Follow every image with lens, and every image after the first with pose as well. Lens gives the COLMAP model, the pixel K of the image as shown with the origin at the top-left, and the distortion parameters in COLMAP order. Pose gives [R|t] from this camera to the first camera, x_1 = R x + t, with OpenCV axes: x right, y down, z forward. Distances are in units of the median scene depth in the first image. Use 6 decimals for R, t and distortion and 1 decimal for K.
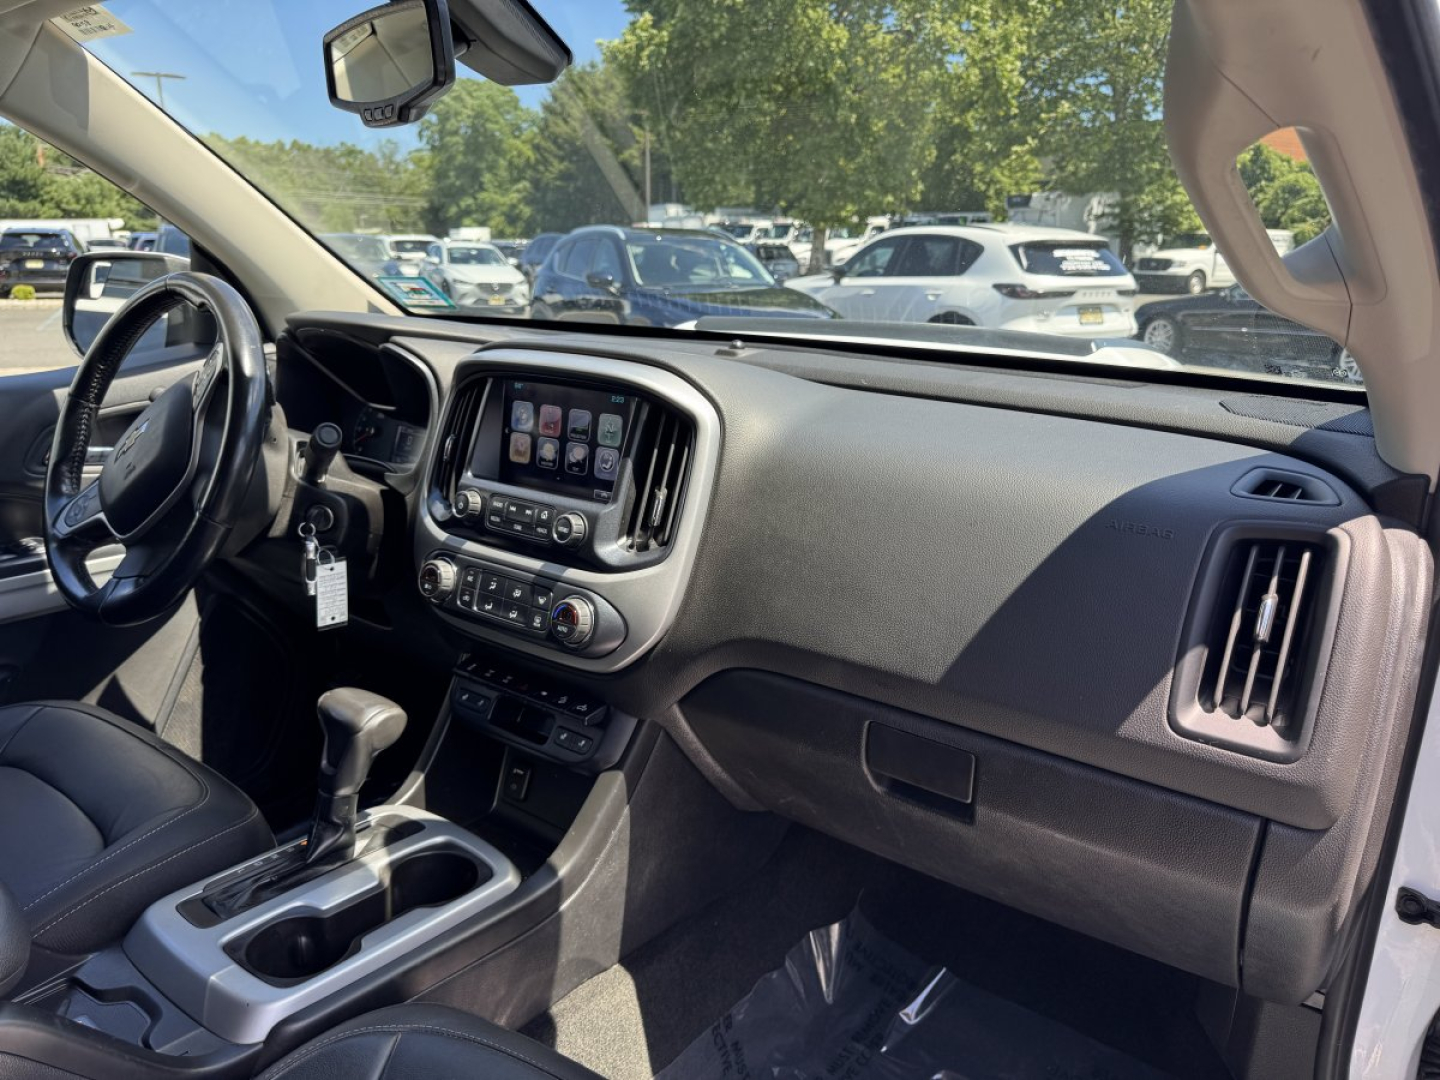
lens RADIAL K [[1028.4, 0, 733.2], [0, 1028.4, 544.8], [0, 0, 1]] dist [0.073222, -0.119610]
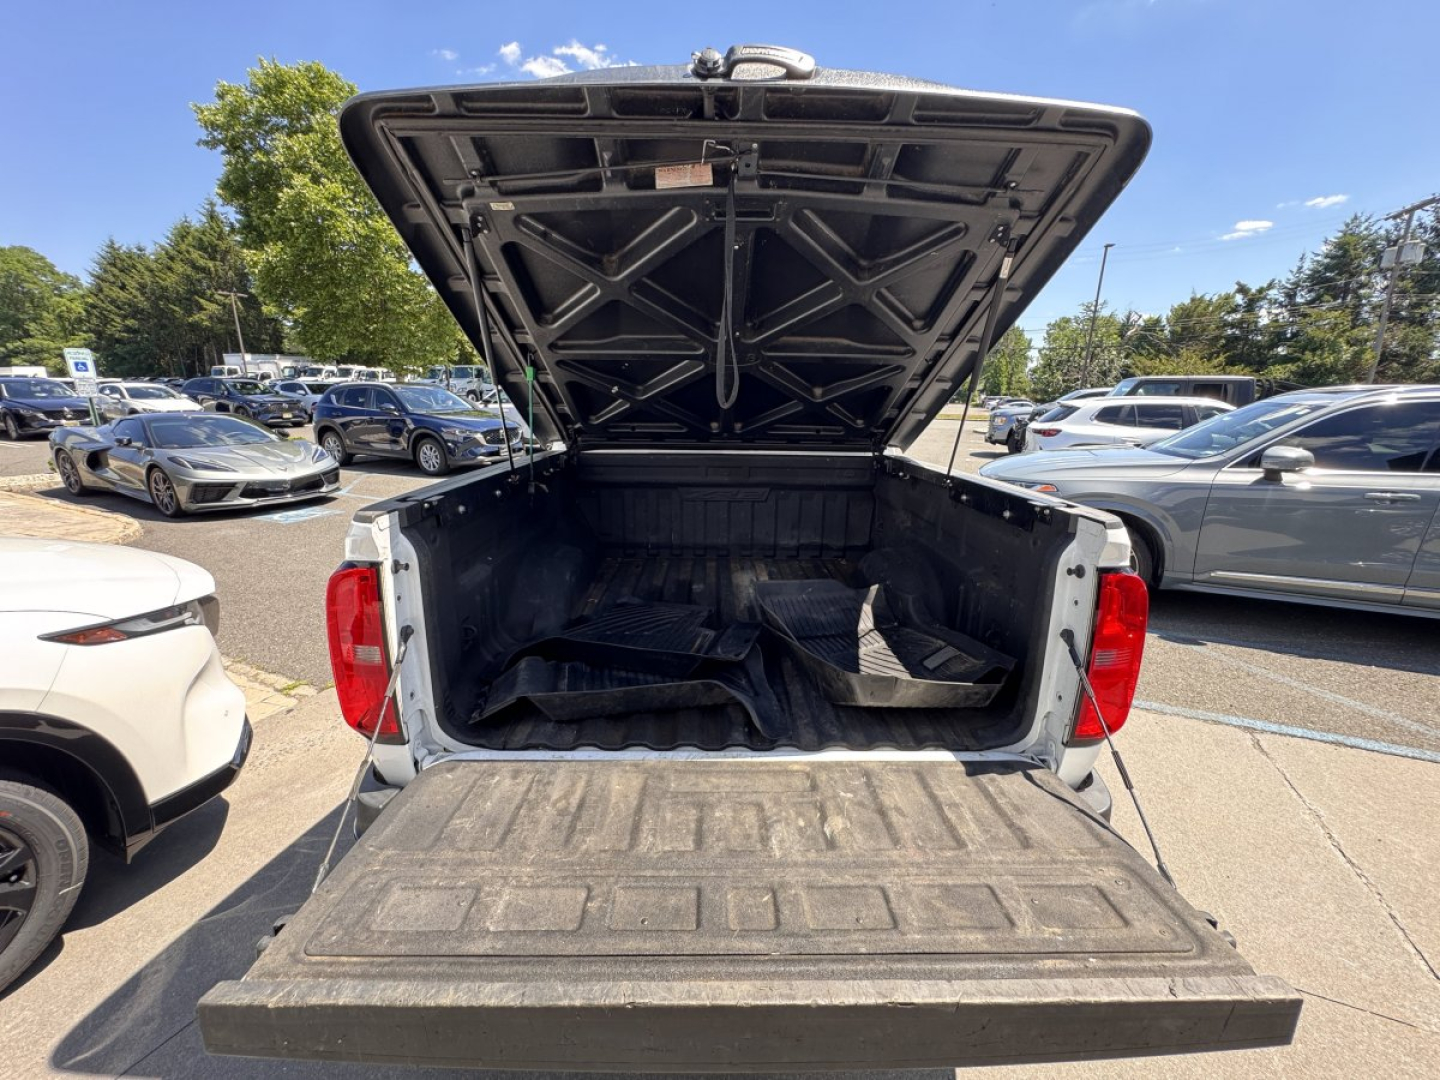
lens RADIAL K [[578.0, 0, 722.7], [0, 578.0, 540.0], [0, 0, 1]] dist [0.000010, -0.000588]
pose [[0.790689, -0.162103, 0.590368, -0.077215], [0.167592, 0.984785, 0.045942, 0.012736], [-0.588833, 0.062615, 0.805826, -0.068620]]
